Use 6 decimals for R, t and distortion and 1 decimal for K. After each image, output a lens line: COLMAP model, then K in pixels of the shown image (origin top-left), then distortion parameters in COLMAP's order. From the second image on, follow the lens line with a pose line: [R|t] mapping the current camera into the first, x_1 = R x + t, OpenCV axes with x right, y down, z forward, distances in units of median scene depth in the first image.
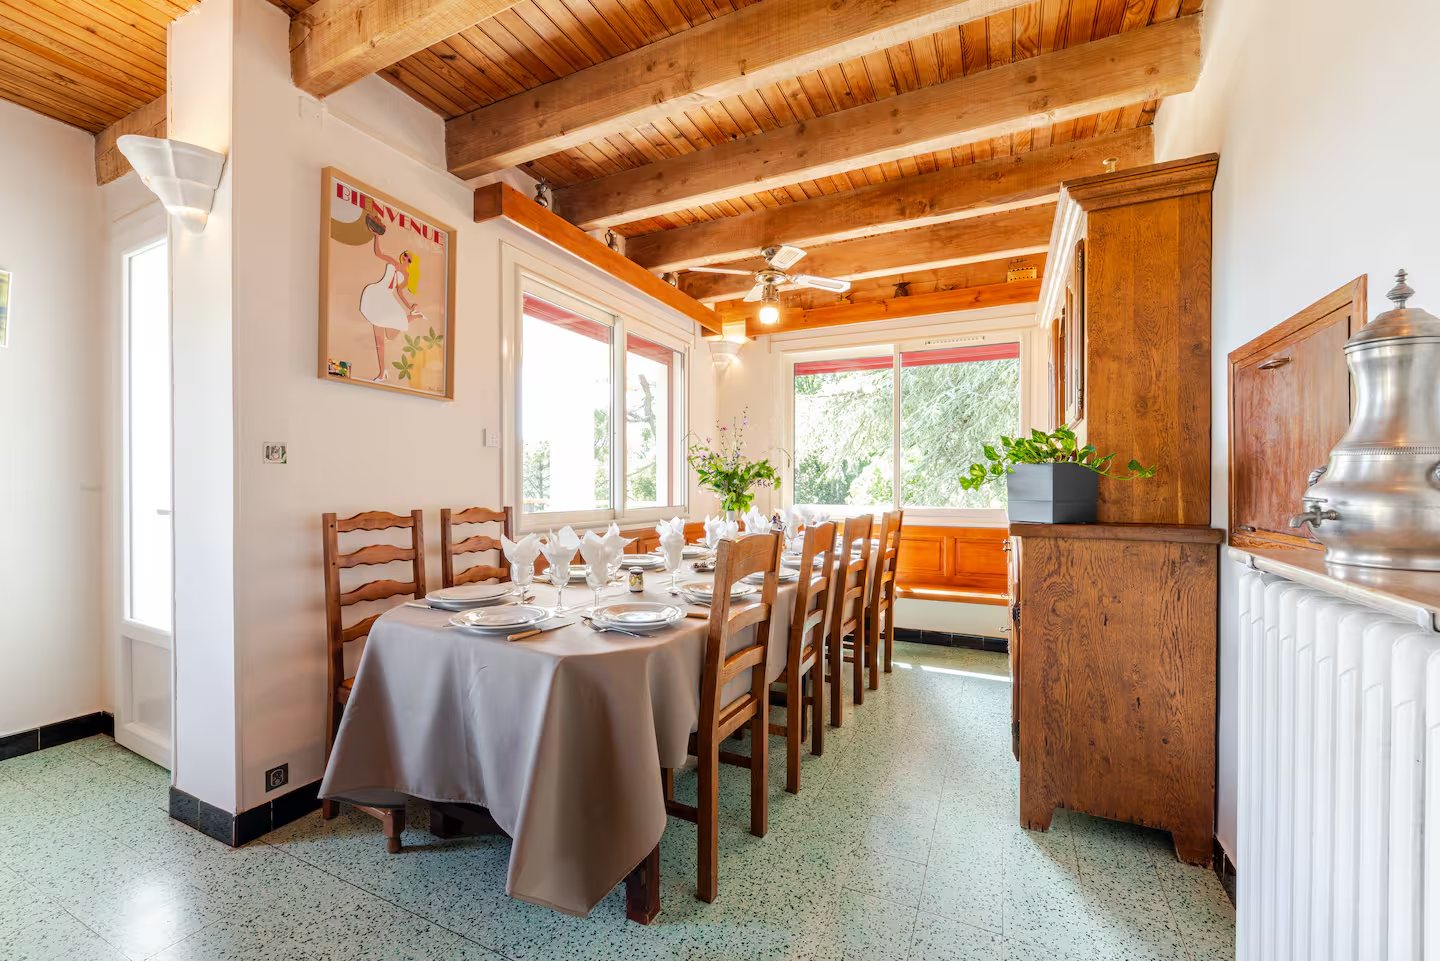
lens RADIAL K [[599.4, 0, 720.0], [0, 599.4, 480.5], [0, 0, 1]] dist [0.000324, 0.000061]
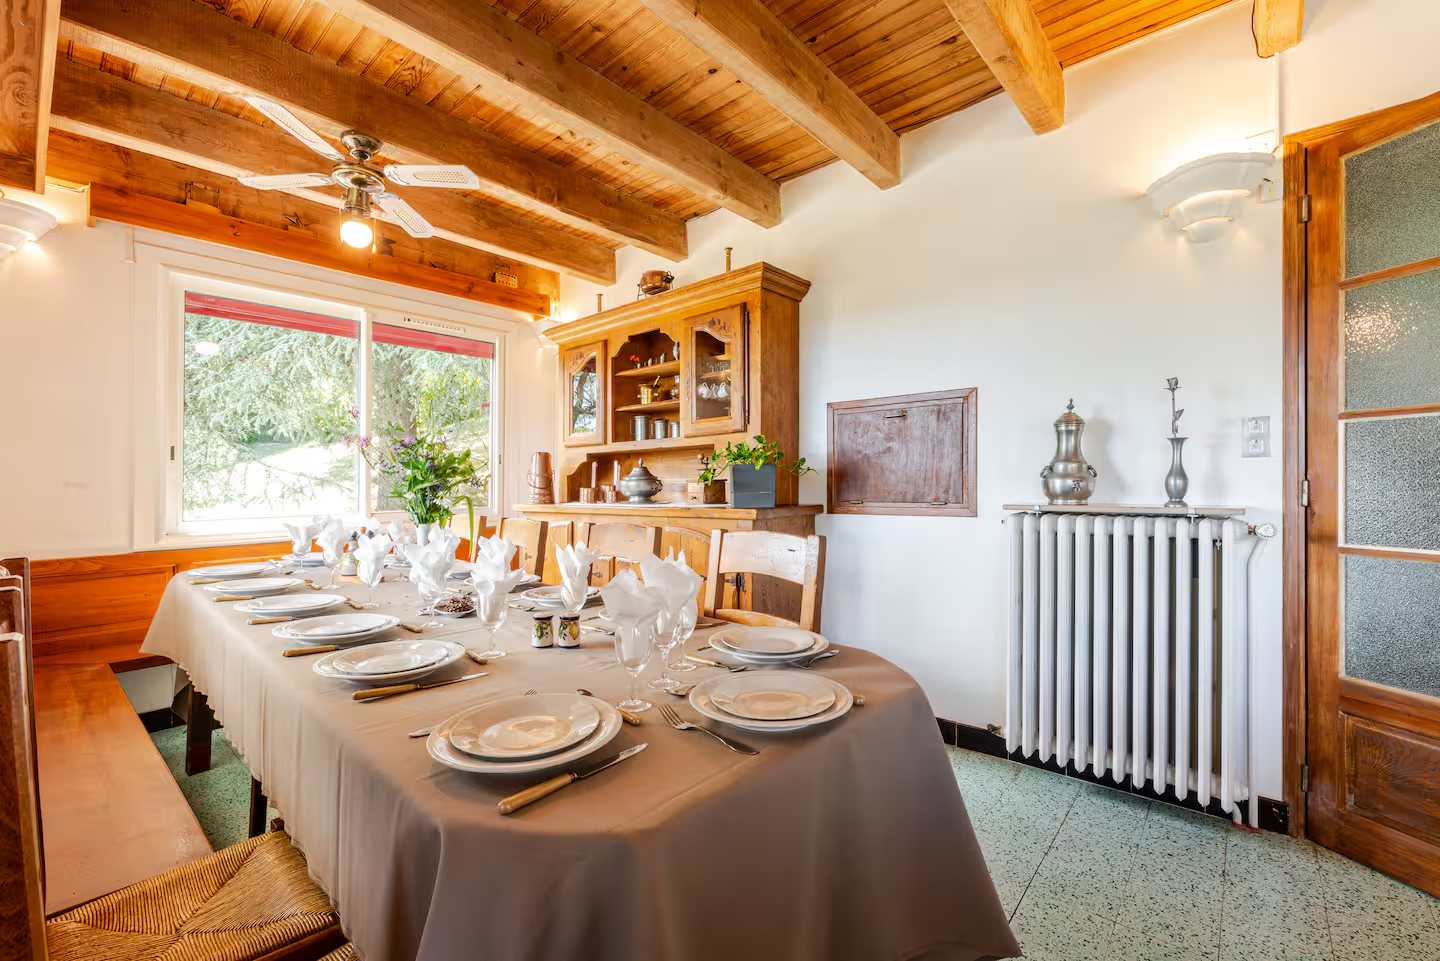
lens RADIAL K [[599.4, 0, 720.0], [0, 599.4, 480.5], [0, 0, 1]] dist [0.000324, 0.000061]
pose [[0.255444, -0.010891, 0.966762, -0.528855], [0.009730, 0.999915, 0.008694, -0.001946], [-0.966775, 0.007186, 0.255528, 0.490035]]
